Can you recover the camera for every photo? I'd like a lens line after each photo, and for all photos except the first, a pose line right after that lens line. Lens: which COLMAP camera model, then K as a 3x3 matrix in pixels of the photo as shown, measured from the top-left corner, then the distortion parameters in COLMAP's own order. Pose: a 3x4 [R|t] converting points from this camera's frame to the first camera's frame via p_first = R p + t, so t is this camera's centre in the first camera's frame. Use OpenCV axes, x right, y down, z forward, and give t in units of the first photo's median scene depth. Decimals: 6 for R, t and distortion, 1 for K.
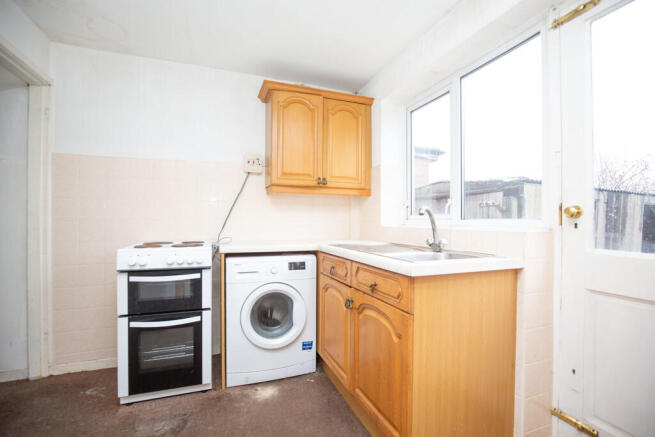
lens RADIAL K [[307.5, 0, 328.0], [0, 307.5, 219.0], [0, 0, 1]] dist [-0.003583, 0.000614]
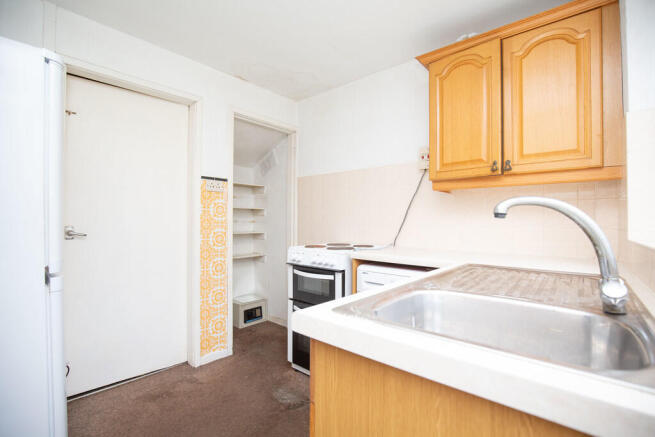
lens RADIAL K [[307.5, 0, 326.5], [0, 307.5, 219.8], [0, 0, 1]] dist [-0.003583, 0.000614]
pose [[0.482848, -0.007794, -0.875670, 0.495181], [0.000682, 0.999963, -0.008524, -0.004397], [0.875704, 0.003518, 0.482835, 0.470858]]
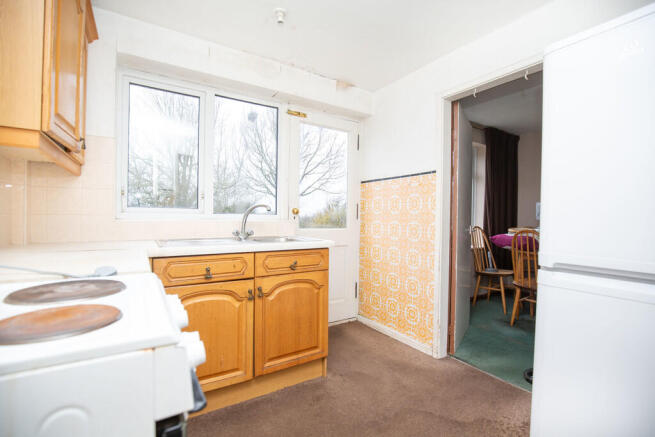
lens RADIAL K [[307.5, 0, 329.0], [0, 307.5, 217.7], [0, 0, 1]] dist [-0.003583, 0.000614]
pose [[-0.208608, -0.007893, 0.977967, -0.704981], [-0.016109, 0.999859, 0.004633, 0.005088], [-0.977867, -0.014788, -0.208706, 0.682448]]
